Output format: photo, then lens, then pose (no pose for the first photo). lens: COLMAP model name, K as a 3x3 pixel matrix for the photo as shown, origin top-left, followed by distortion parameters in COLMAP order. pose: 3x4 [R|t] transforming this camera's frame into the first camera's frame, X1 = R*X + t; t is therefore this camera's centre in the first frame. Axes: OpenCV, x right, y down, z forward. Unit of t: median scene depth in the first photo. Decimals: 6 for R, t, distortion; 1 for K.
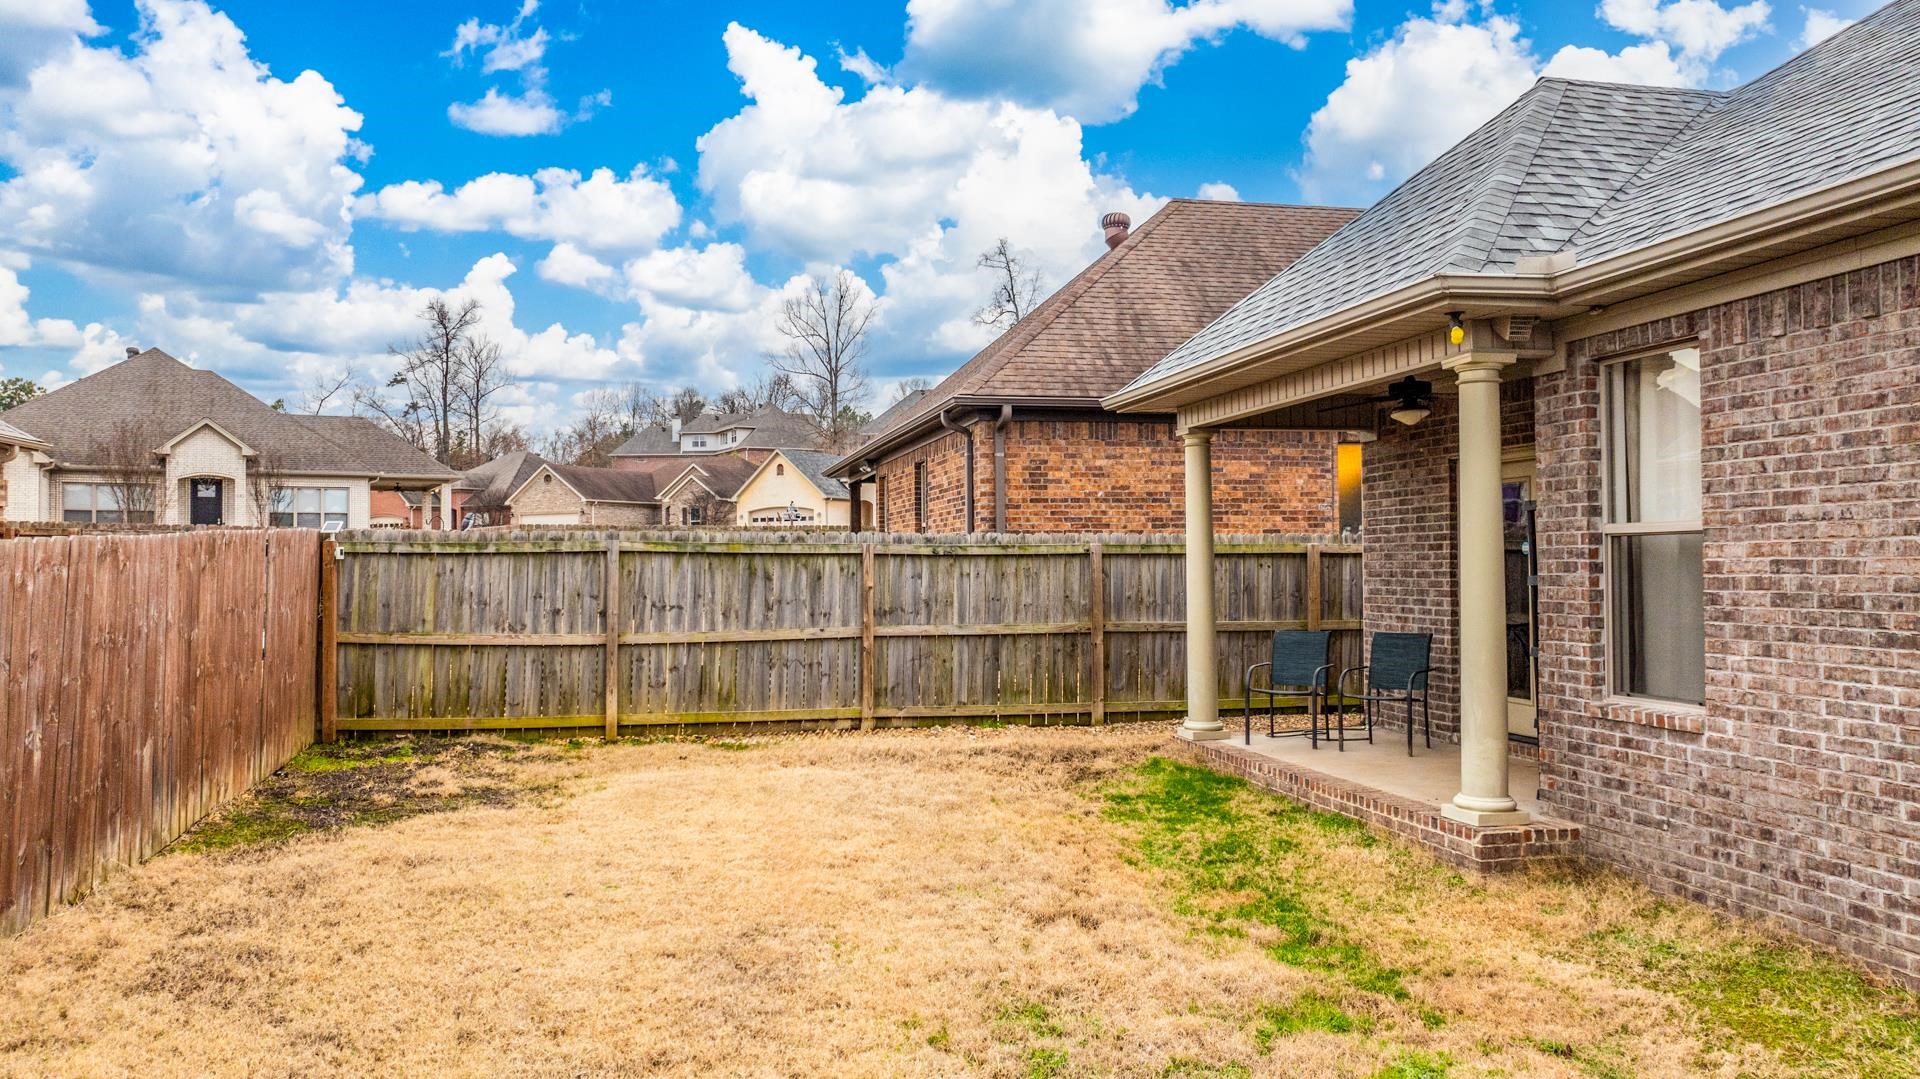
lens RADIAL K [[1360.7, 0, 959.5], [0, 1360.7, 538.6], [0, 0, 1]] dist [-0.006979, -0.000833]
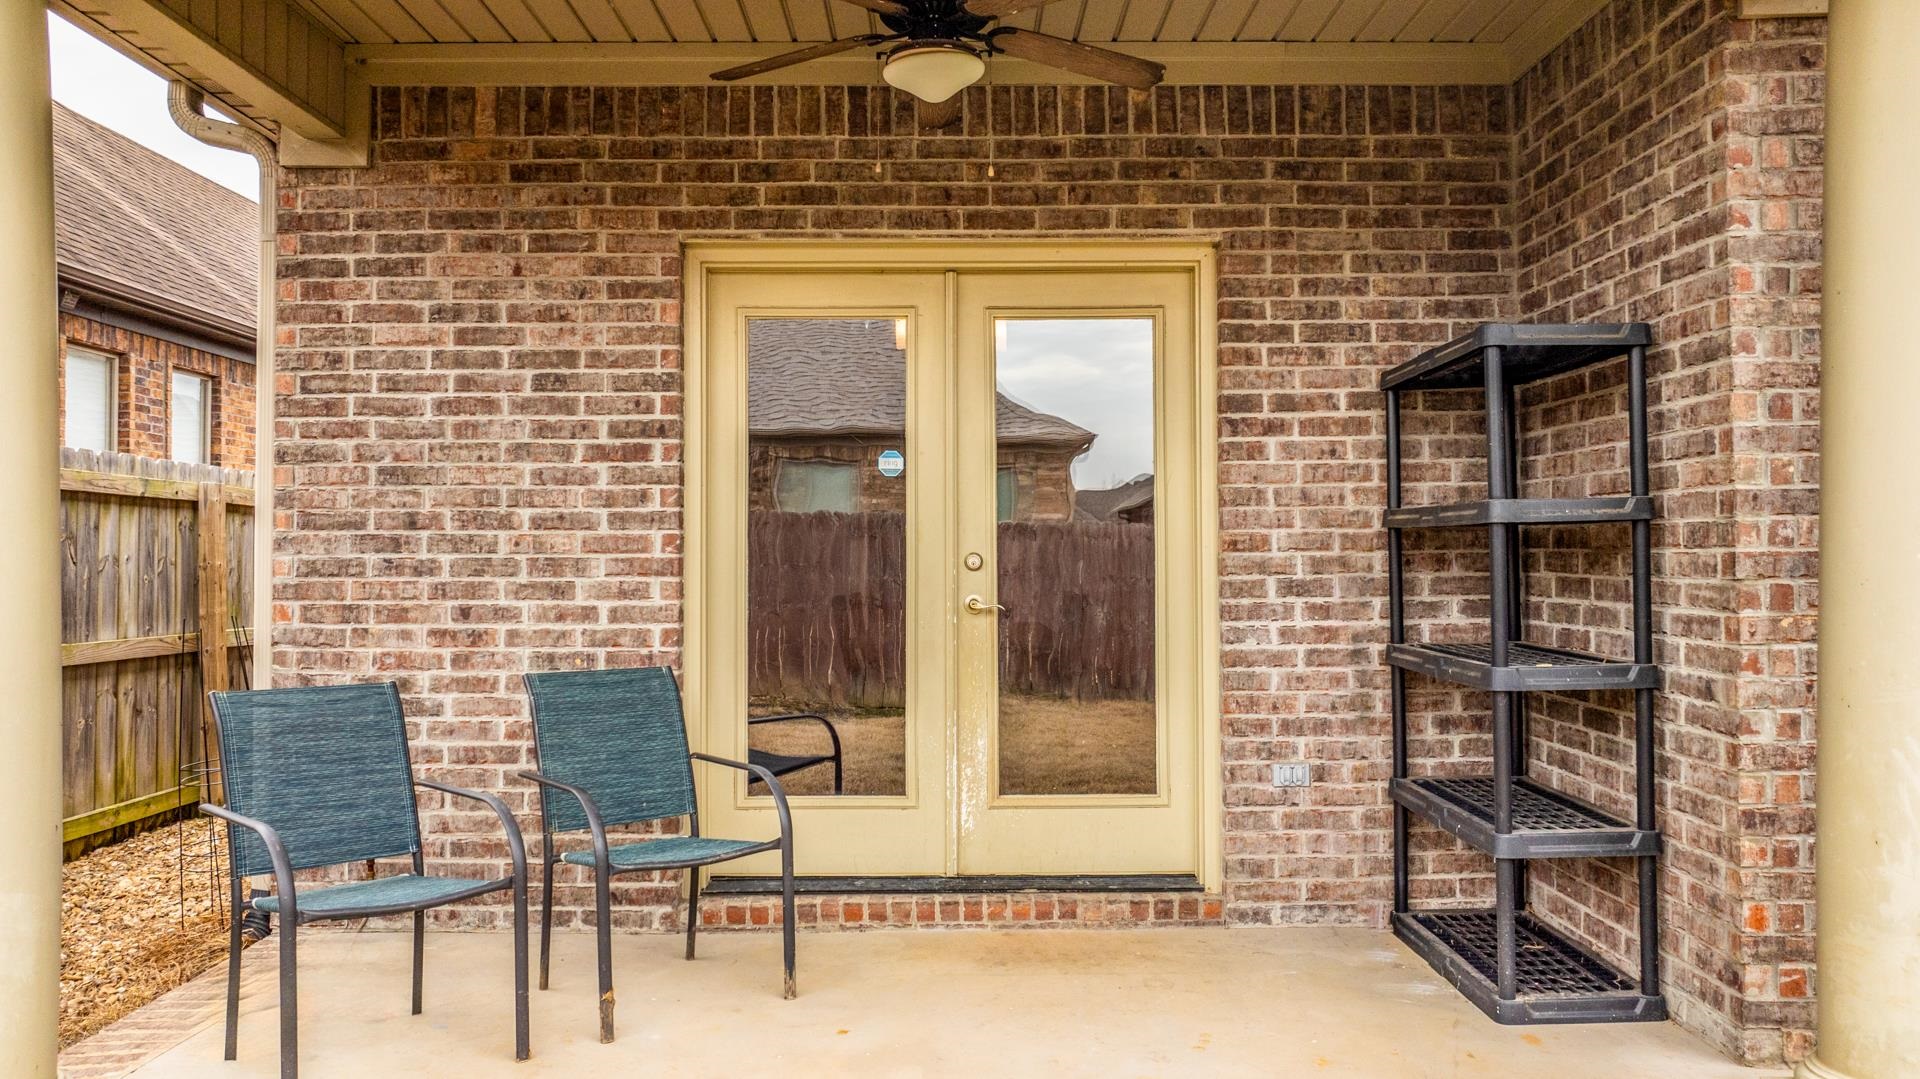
lens RADIAL K [[1360.7, 0, 961.0], [0, 1360.7, 534.2], [0, 0, 1]] dist [-0.006979, -0.000833]
pose [[0.214135, 0.028271, 0.976395, -0.022628], [-0.016372, 0.999545, -0.025350, 0.038030], [-0.976667, -0.010557, 0.214500, 0.790811]]
